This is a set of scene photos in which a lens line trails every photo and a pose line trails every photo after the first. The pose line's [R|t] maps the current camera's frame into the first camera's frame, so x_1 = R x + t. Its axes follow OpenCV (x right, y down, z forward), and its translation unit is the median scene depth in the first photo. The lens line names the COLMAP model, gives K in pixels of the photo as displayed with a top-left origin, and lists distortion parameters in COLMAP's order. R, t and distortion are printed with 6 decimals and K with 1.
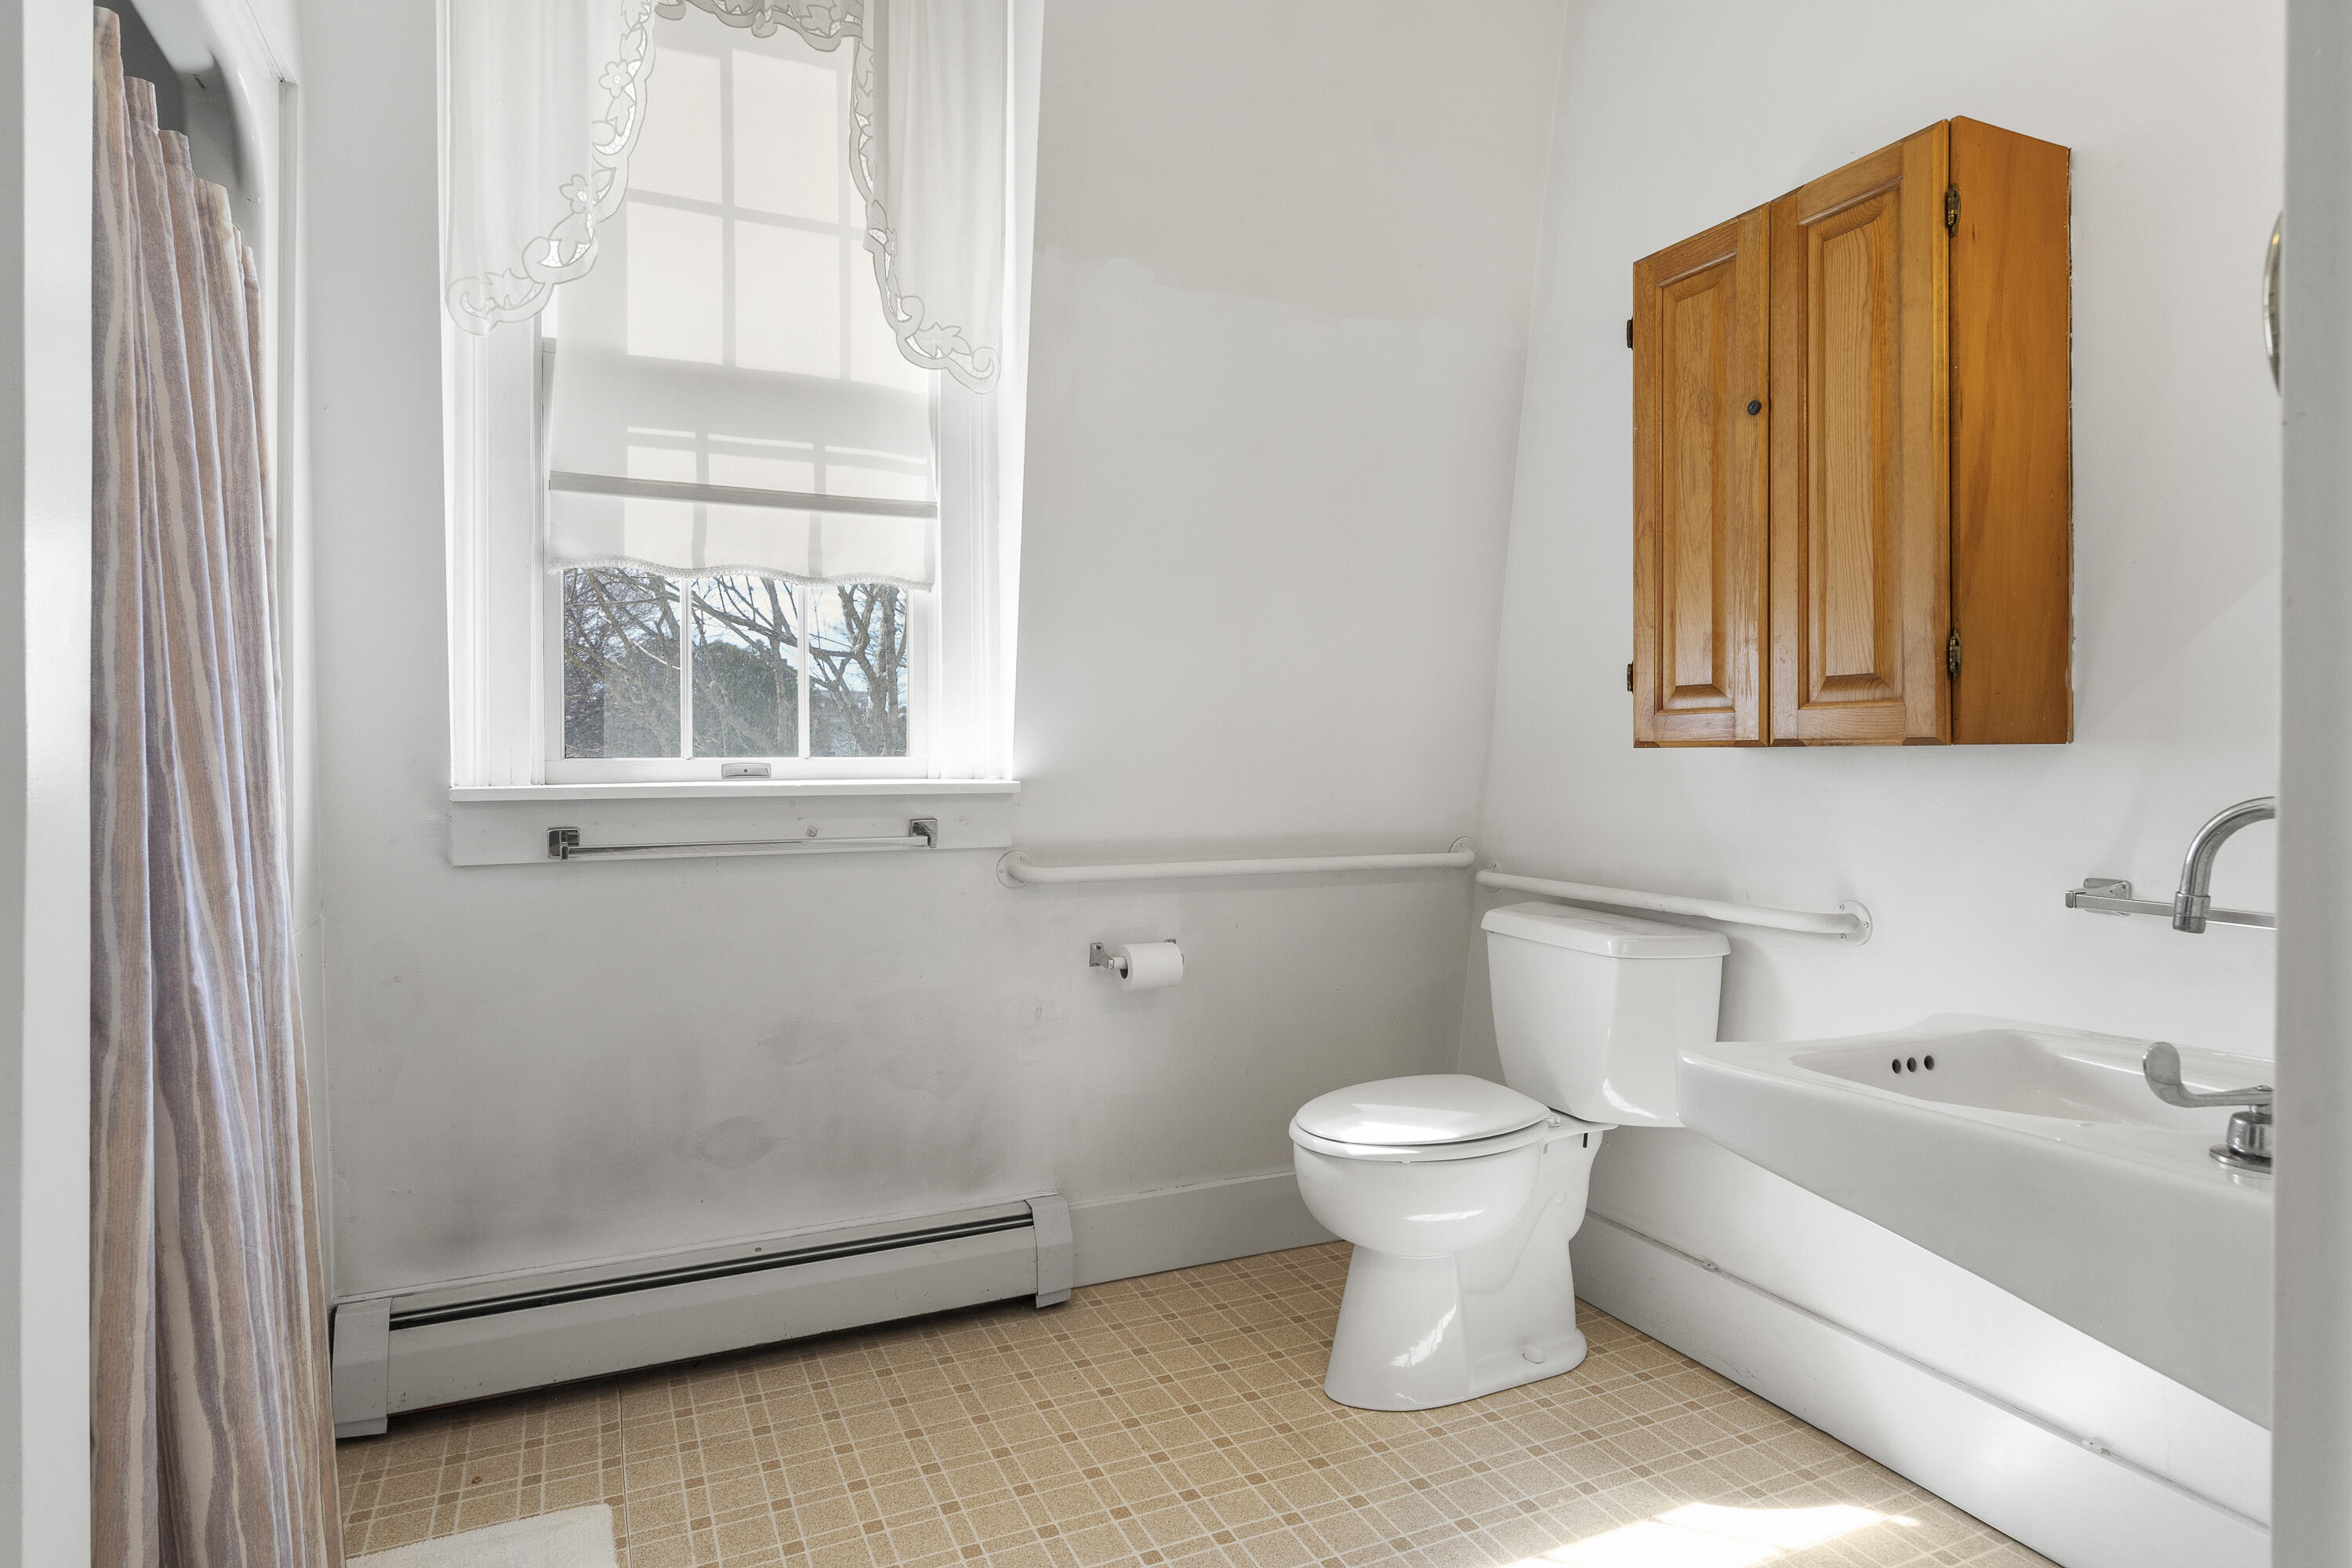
lens RADIAL K [[1277.1, 0, 1175.5], [0, 1277.1, 779.8], [0, 0, 1]] dist [-0.001004, -0.000082]
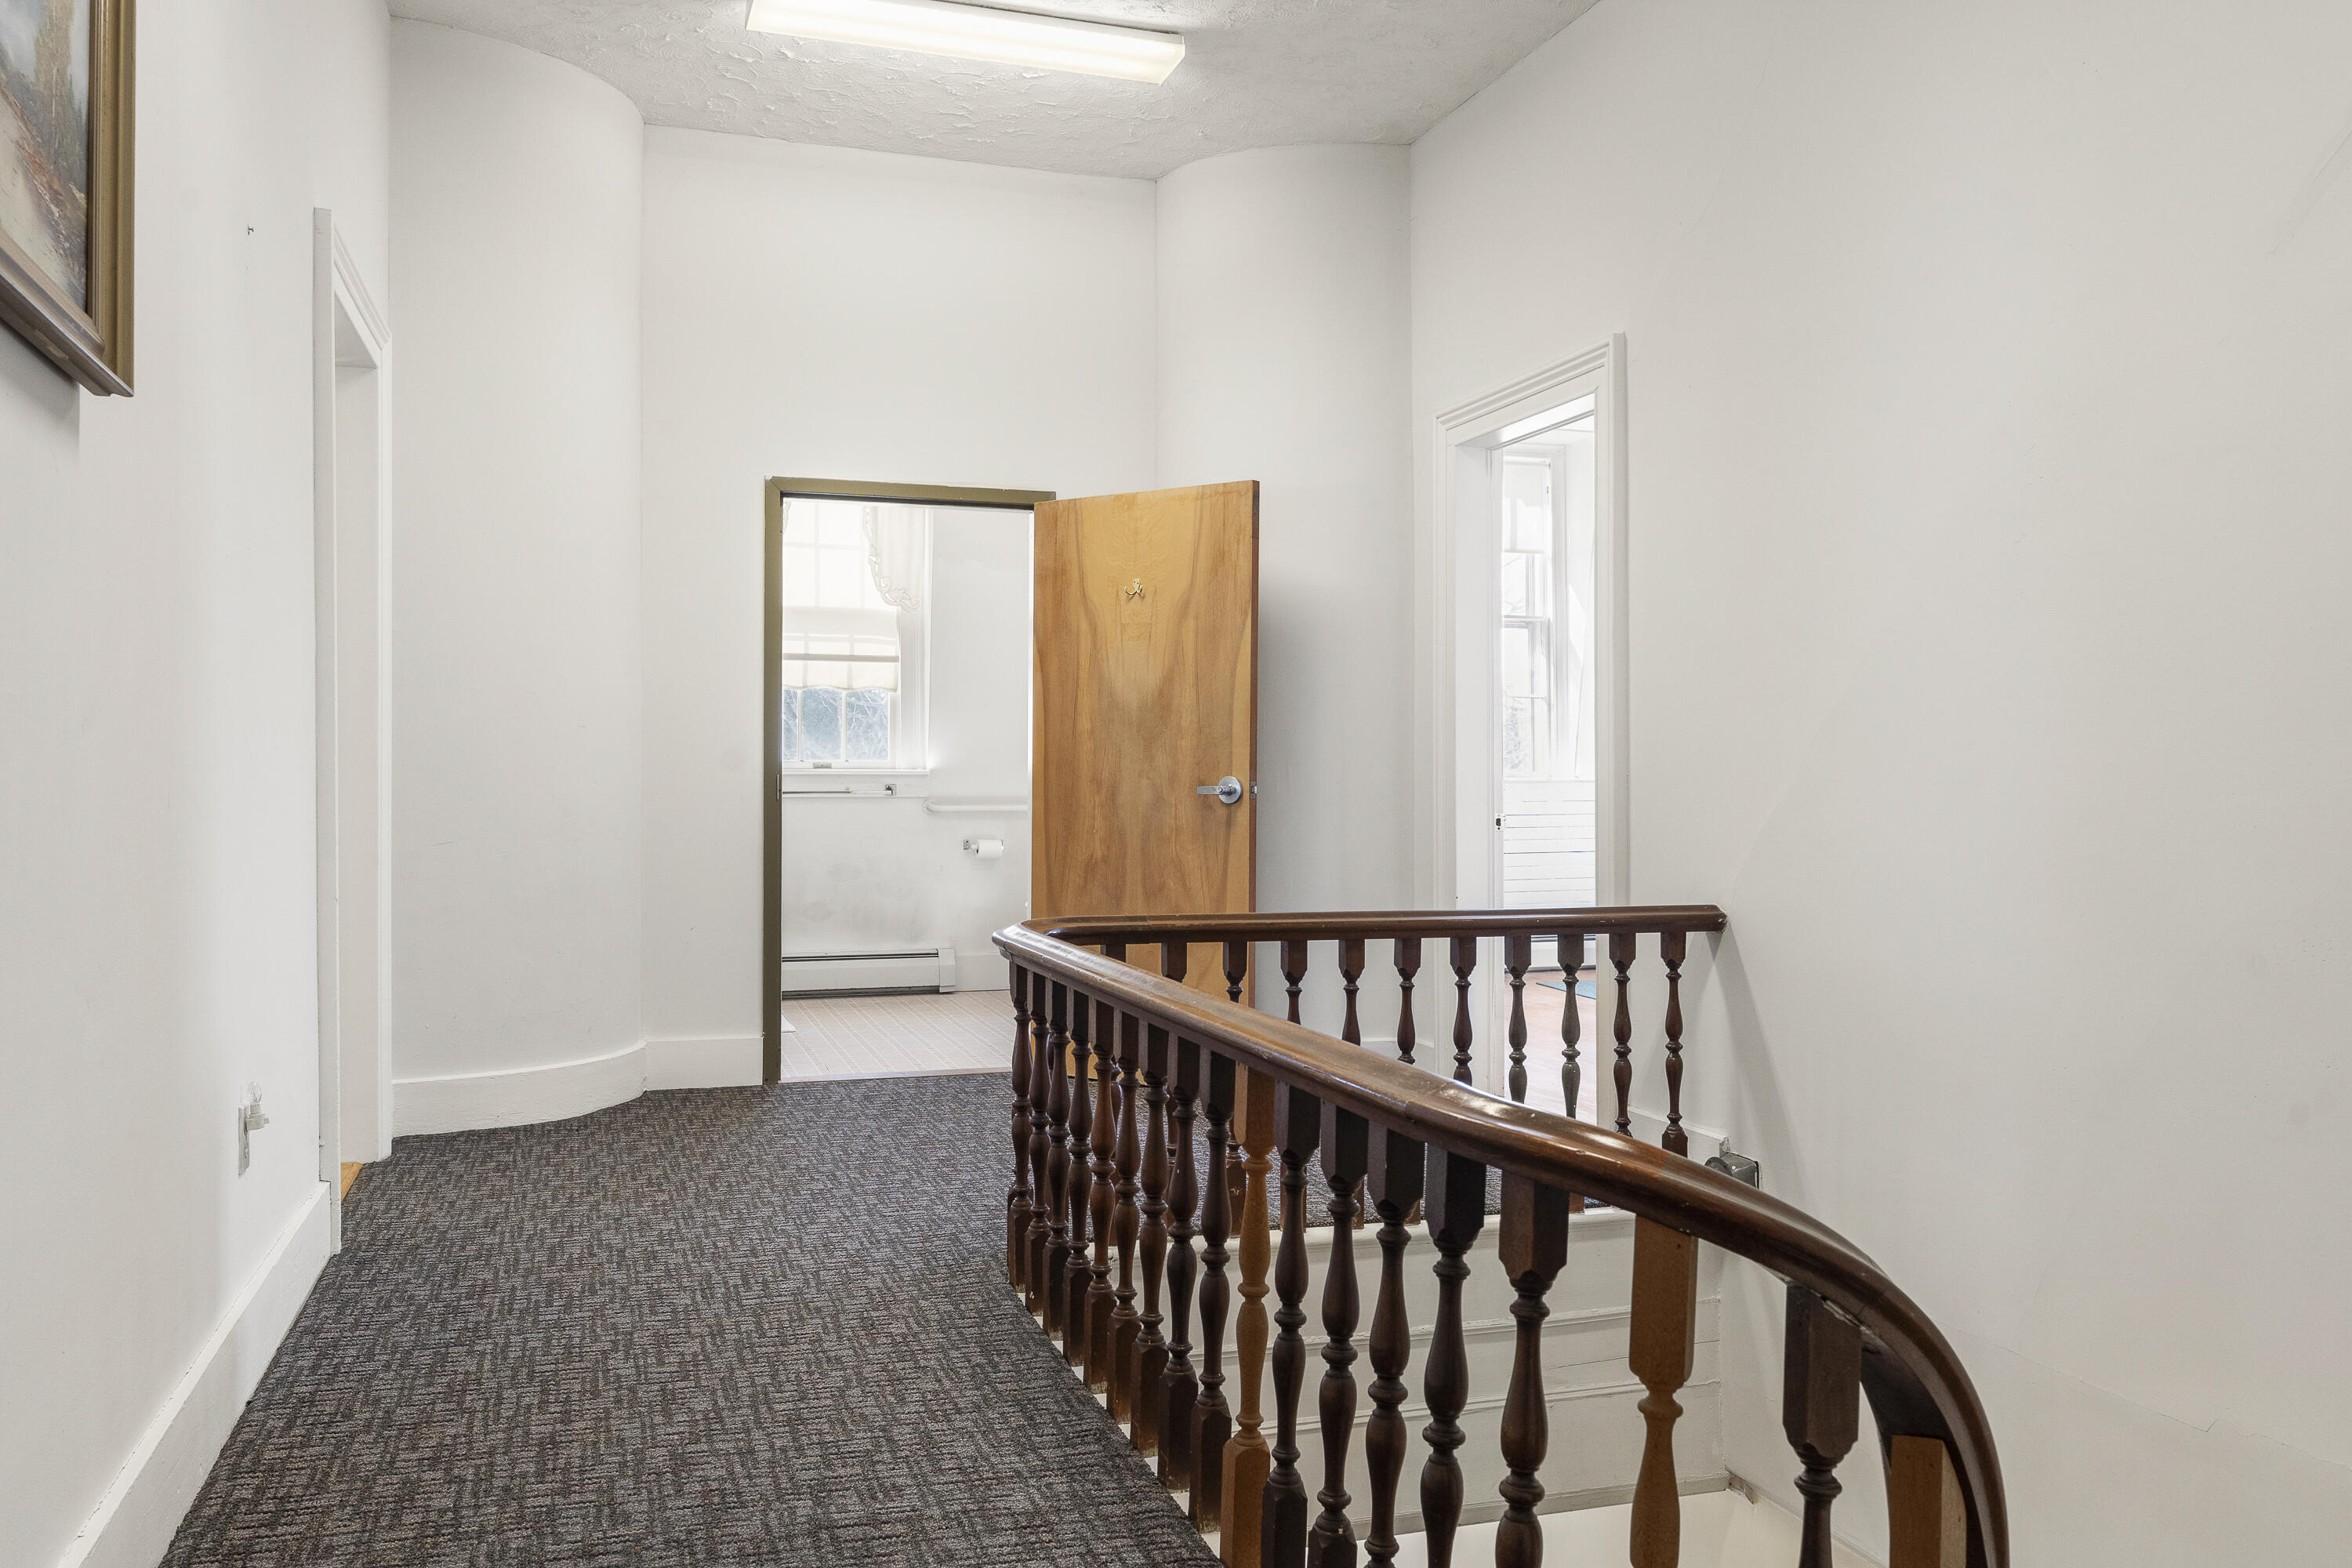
lens RADIAL K [[1783.5, 0, 1177.1], [0, 1783.5, 782.6], [0, 0, 1]] dist [0.001857, 0.000049]
pose [[0.993729, 0.000489, -0.111815, 0.724392], [-0.002272, 0.999872, -0.015822, 0.077942], [0.111793, 0.015976, 0.993603, -2.328013]]
